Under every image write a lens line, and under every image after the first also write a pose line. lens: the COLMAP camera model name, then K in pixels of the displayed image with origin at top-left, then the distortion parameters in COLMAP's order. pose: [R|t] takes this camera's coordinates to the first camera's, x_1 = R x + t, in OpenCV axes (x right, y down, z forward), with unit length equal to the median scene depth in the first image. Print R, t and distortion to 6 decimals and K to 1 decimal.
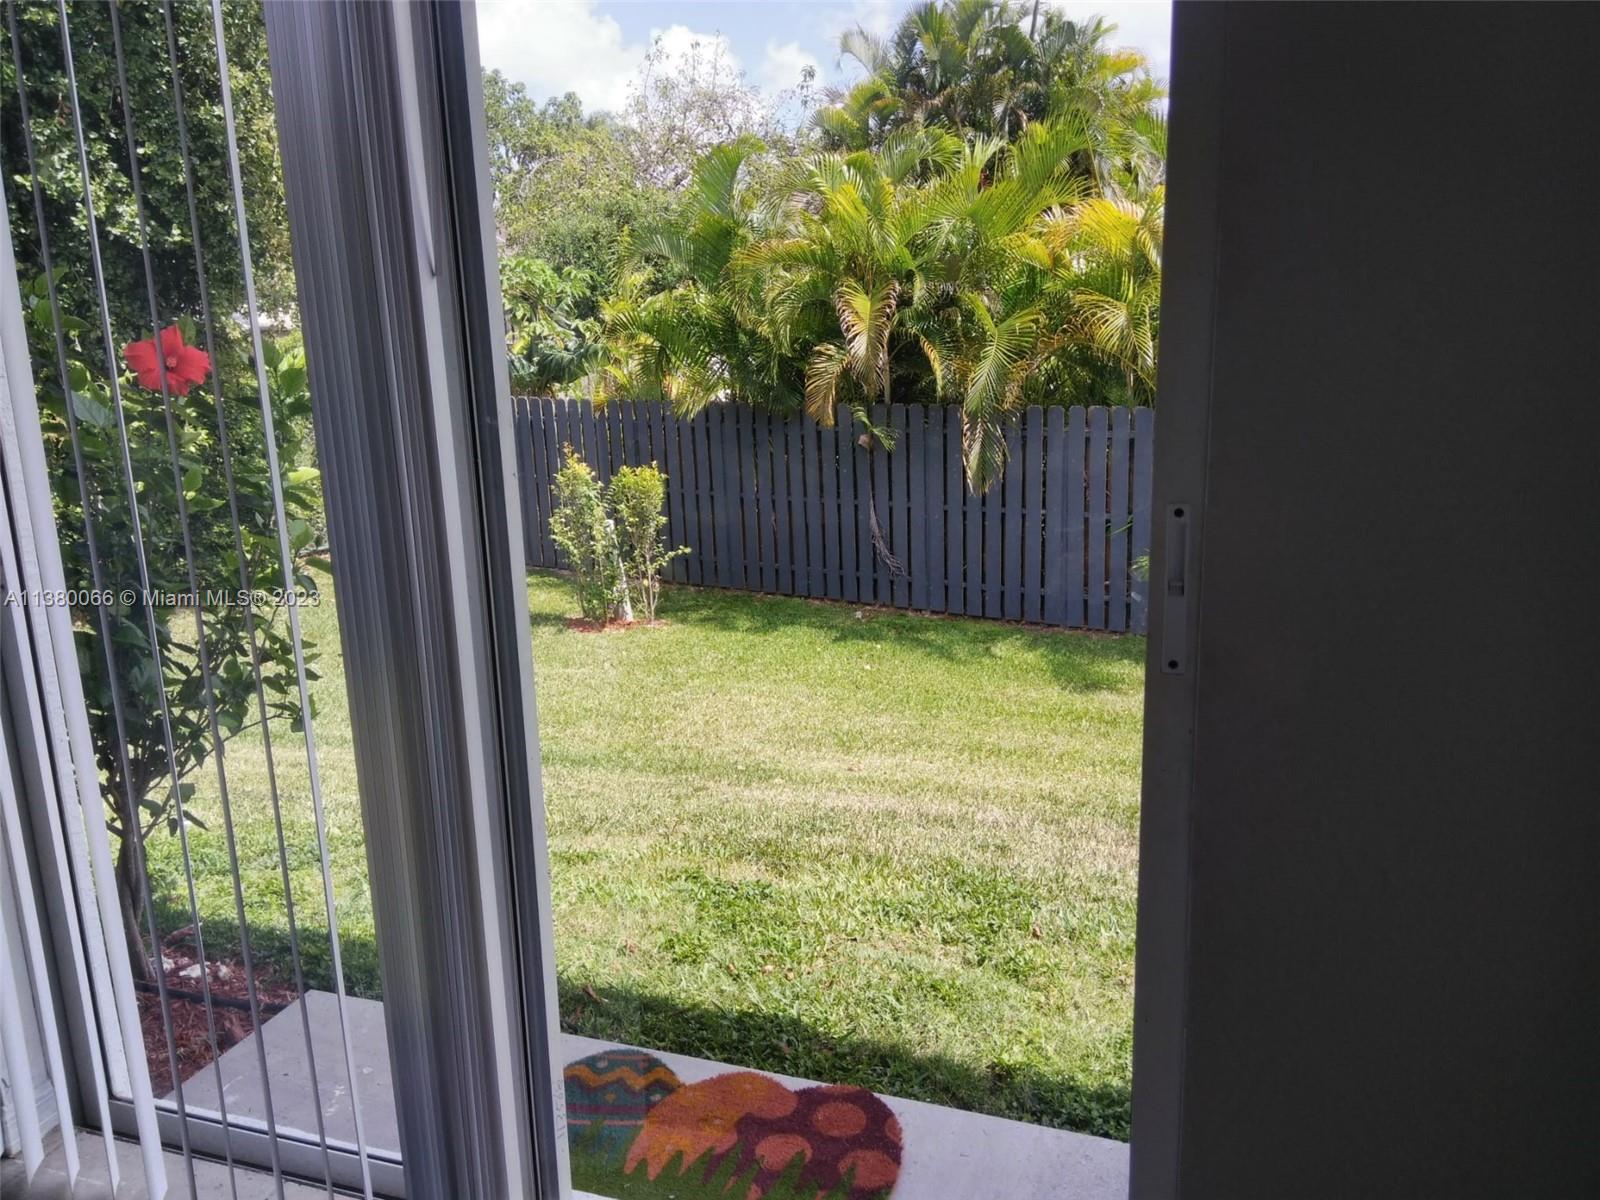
lens RADIAL K [[1340.7, 0, 805.3], [0, 1340.7, 599.4], [0, 0, 1]] dist [0.101997, -0.130463]
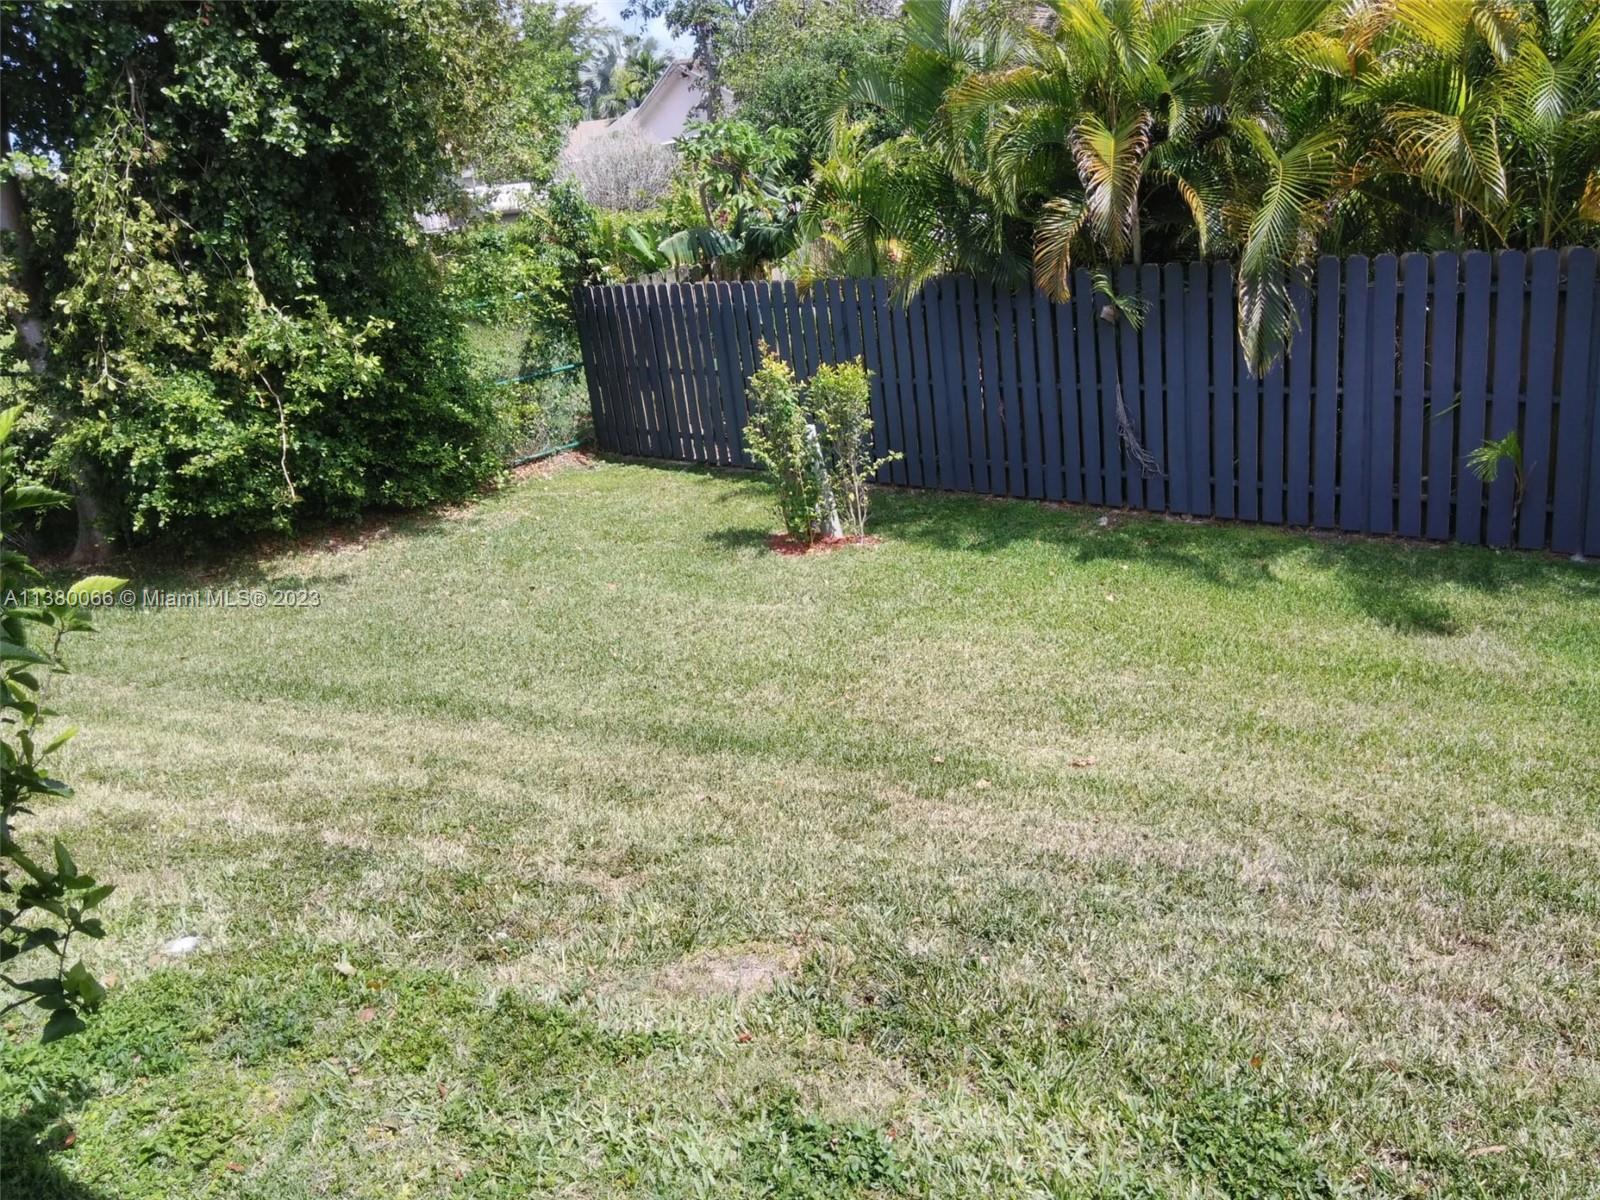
lens RADIAL K [[1340.7, 0, 782.8], [0, 1340.7, 613.0], [0, 0, 1]] dist [0.101997, -0.130463]
pose [[0.977246, -0.016044, -0.211503, 0.021937], [0.041158, 0.992526, 0.114881, -0.039889], [0.208079, -0.120973, 0.970602, 0.126932]]
